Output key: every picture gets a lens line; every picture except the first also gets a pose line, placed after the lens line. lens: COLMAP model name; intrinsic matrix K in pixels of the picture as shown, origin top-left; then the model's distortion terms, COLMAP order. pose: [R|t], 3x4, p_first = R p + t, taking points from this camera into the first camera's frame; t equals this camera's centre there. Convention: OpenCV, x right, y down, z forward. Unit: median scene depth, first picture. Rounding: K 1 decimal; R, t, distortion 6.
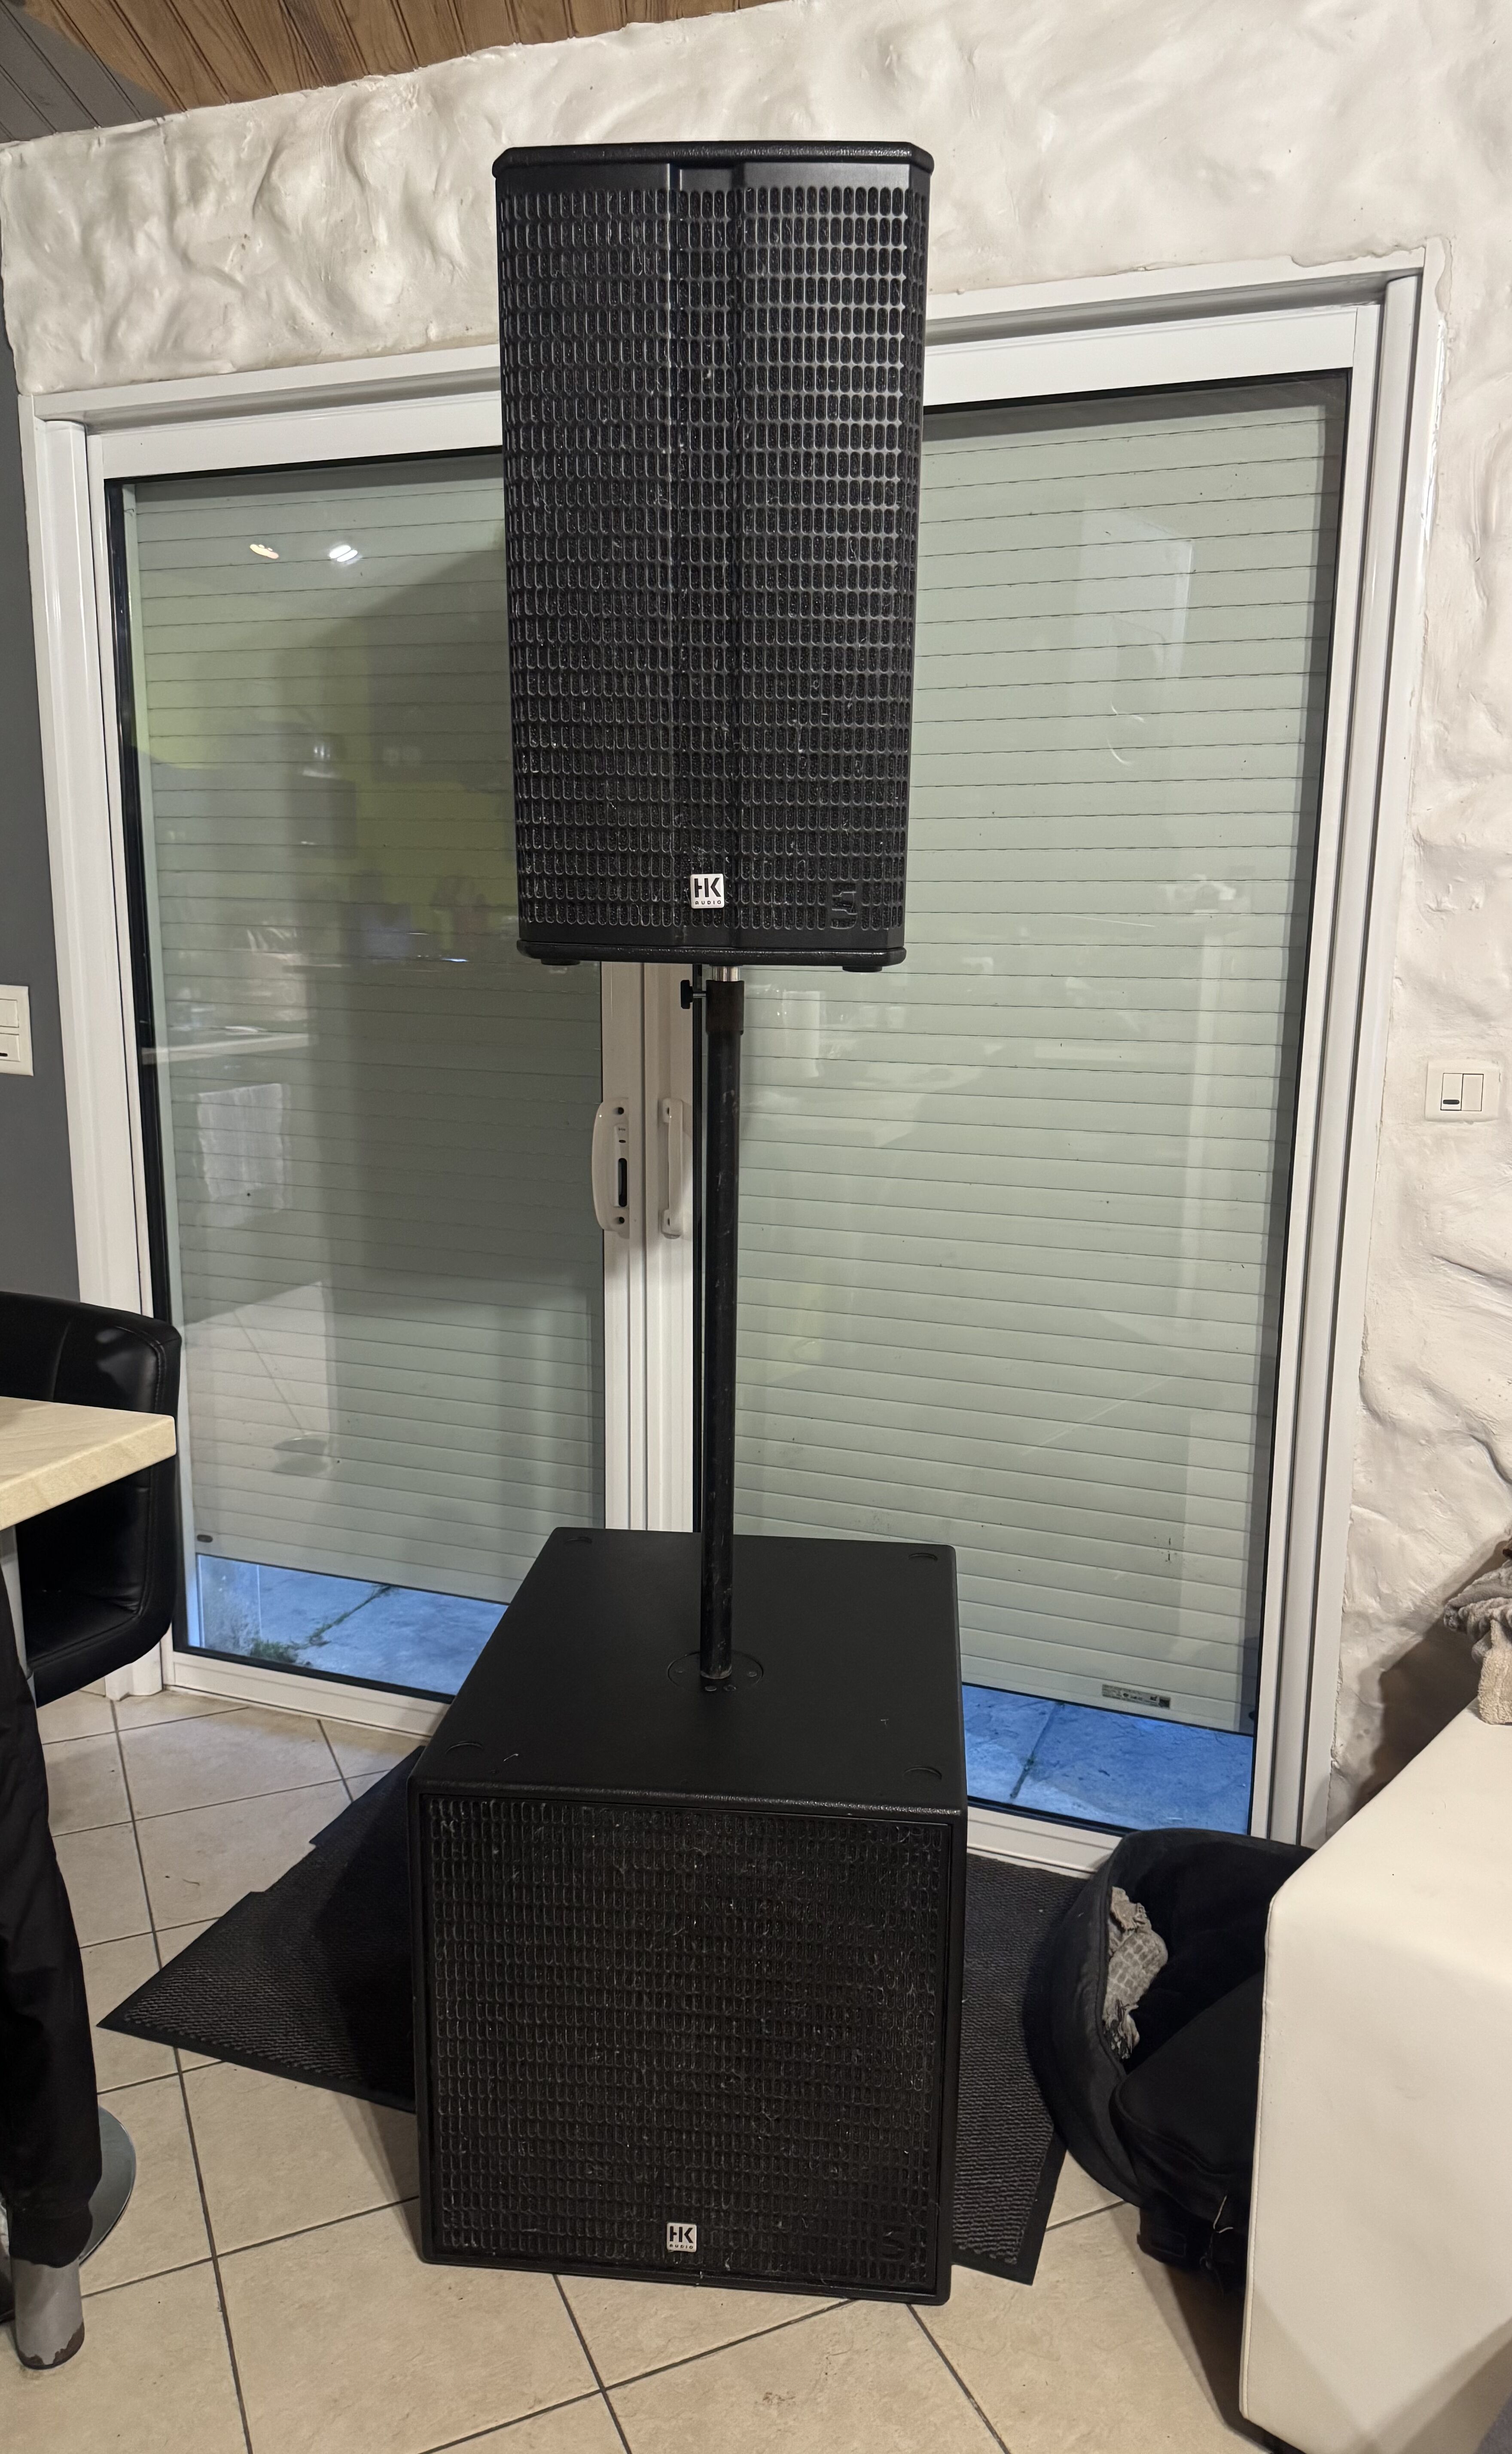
lens RADIAL K [[1633.9, 0, 756.0], [0, 1633.9, 1227.0], [0, 0, 1]] dist [-0.008628, -0.002254]
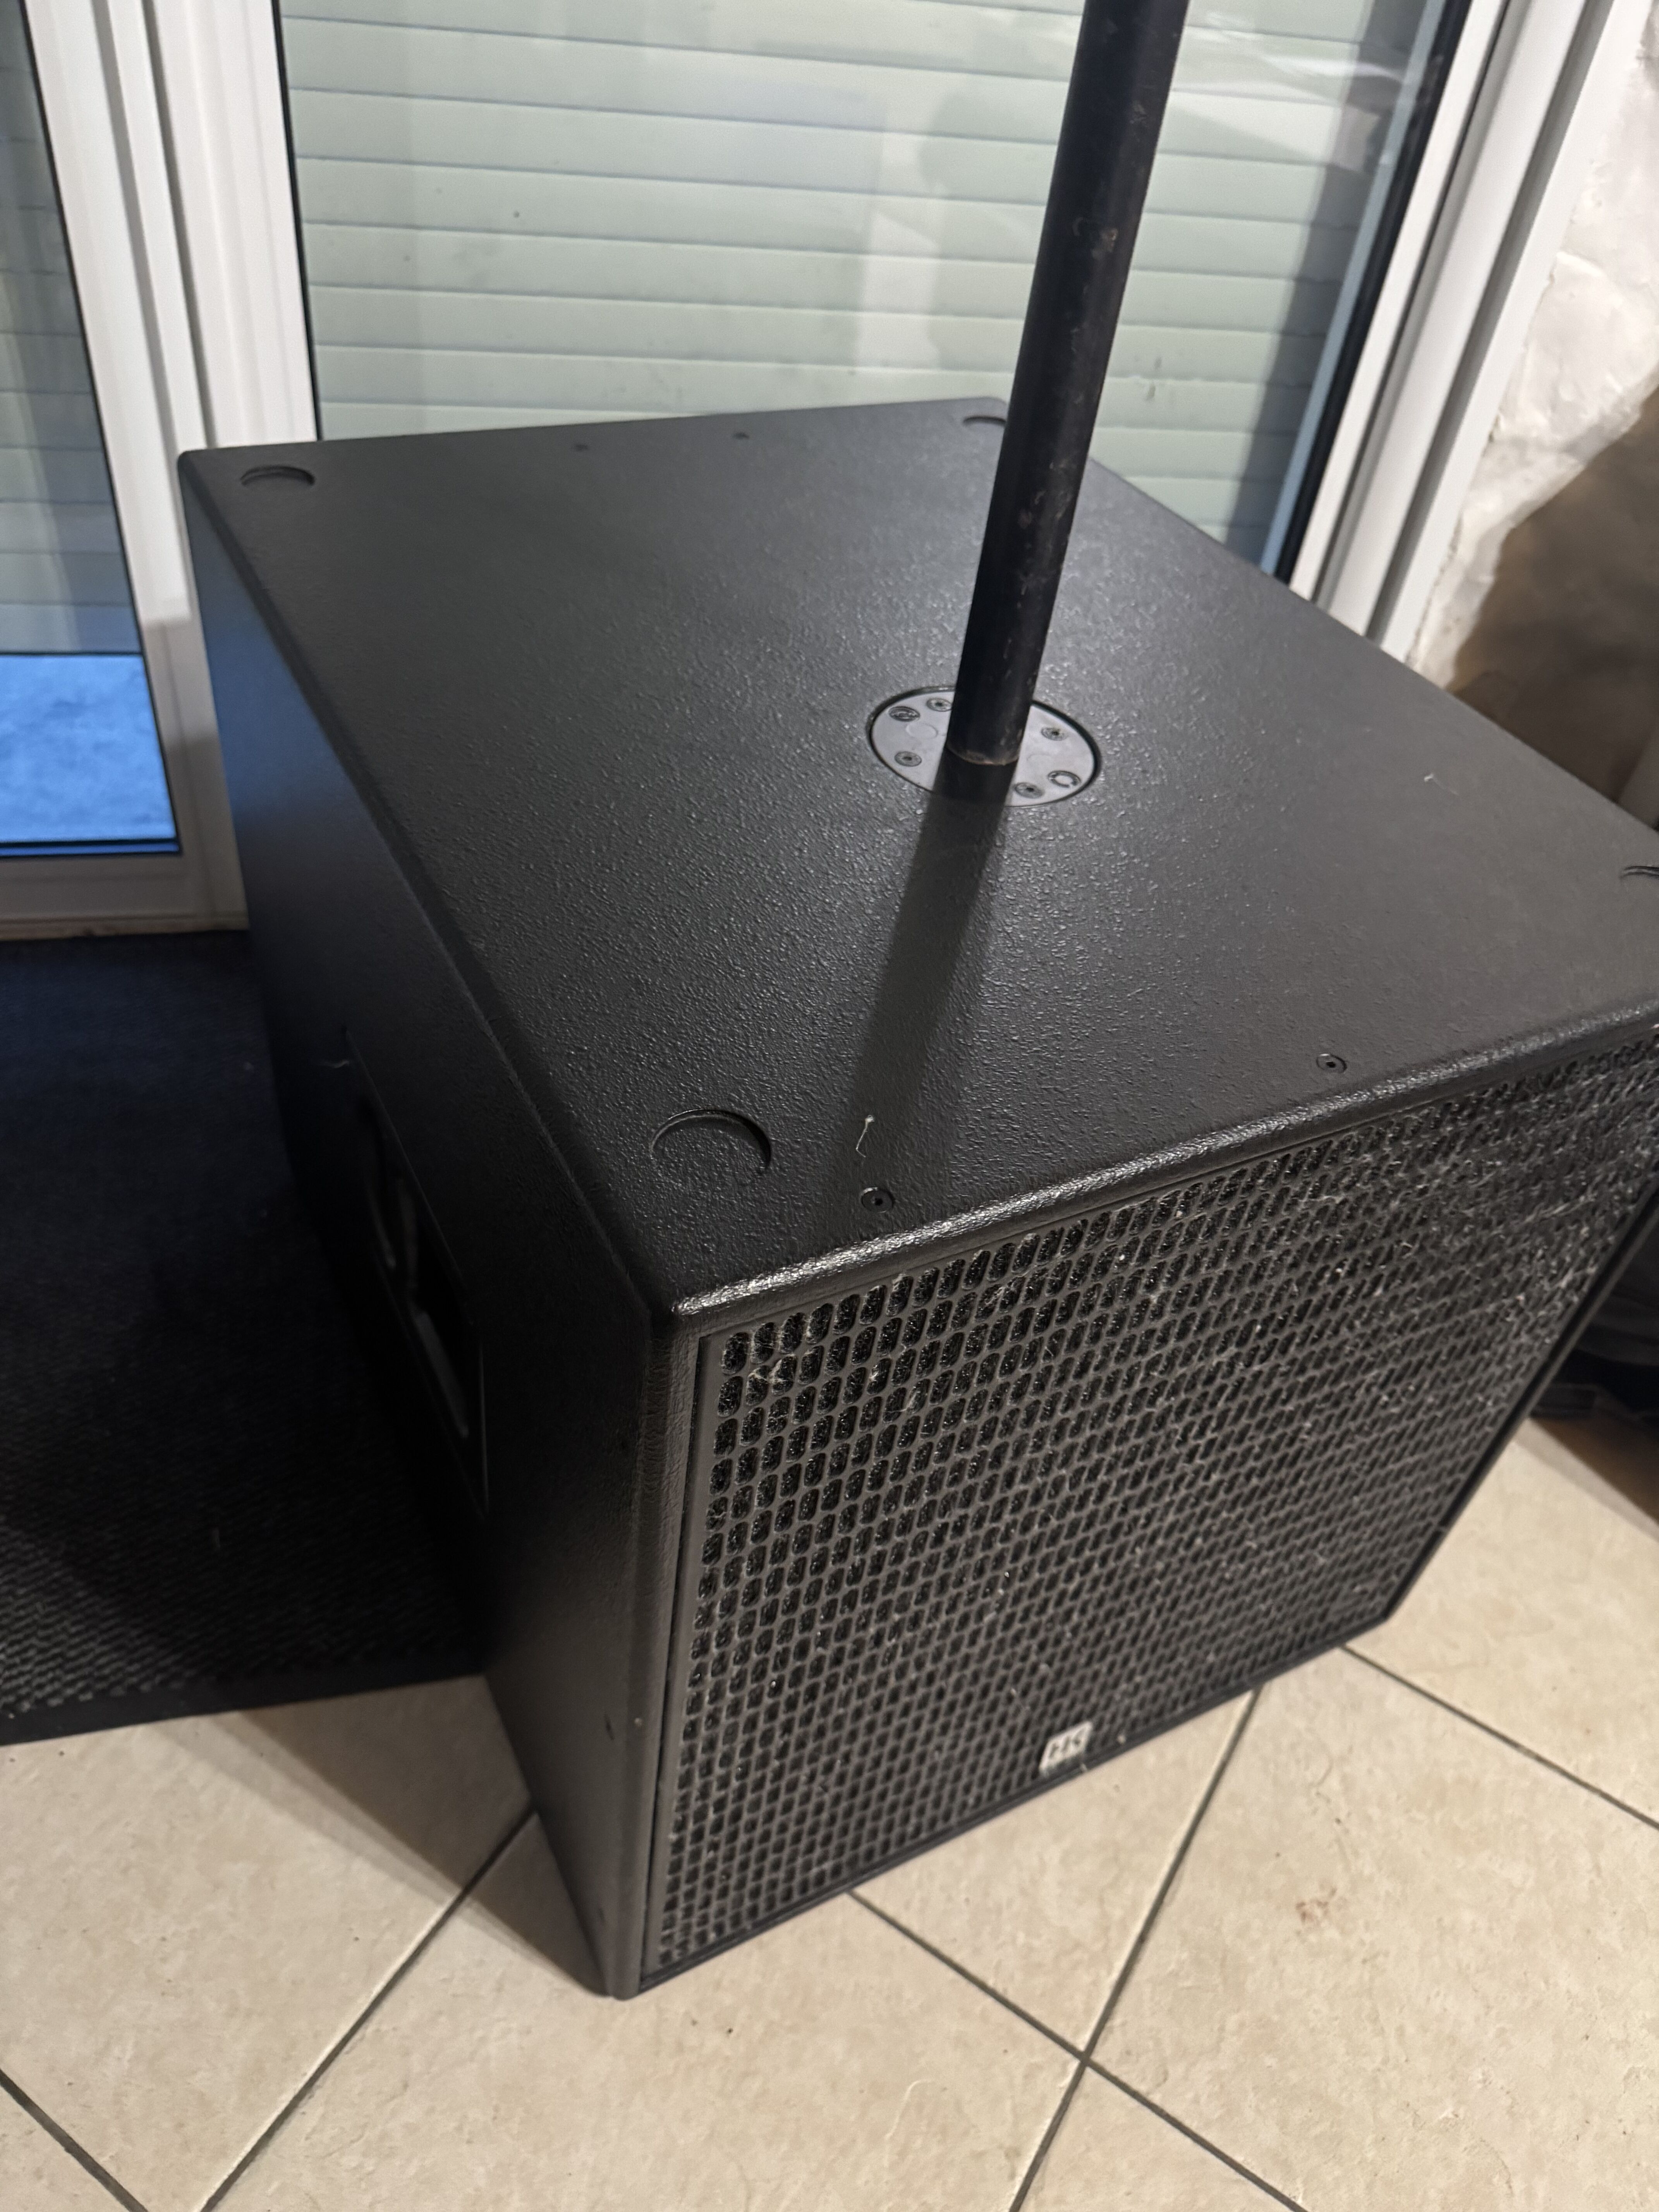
lens RADIAL K [[1603.1, 0, 829.5], [0, 1603.1, 1106.0], [0, 0, 1]] dist [-0.008512, -0.004125]
pose [[0.845978, -0.302432, 0.439154, -0.227975], [0.010990, 0.833306, 0.552702, 0.109481], [-0.533104, -0.462748, 0.708283, 0.603686]]
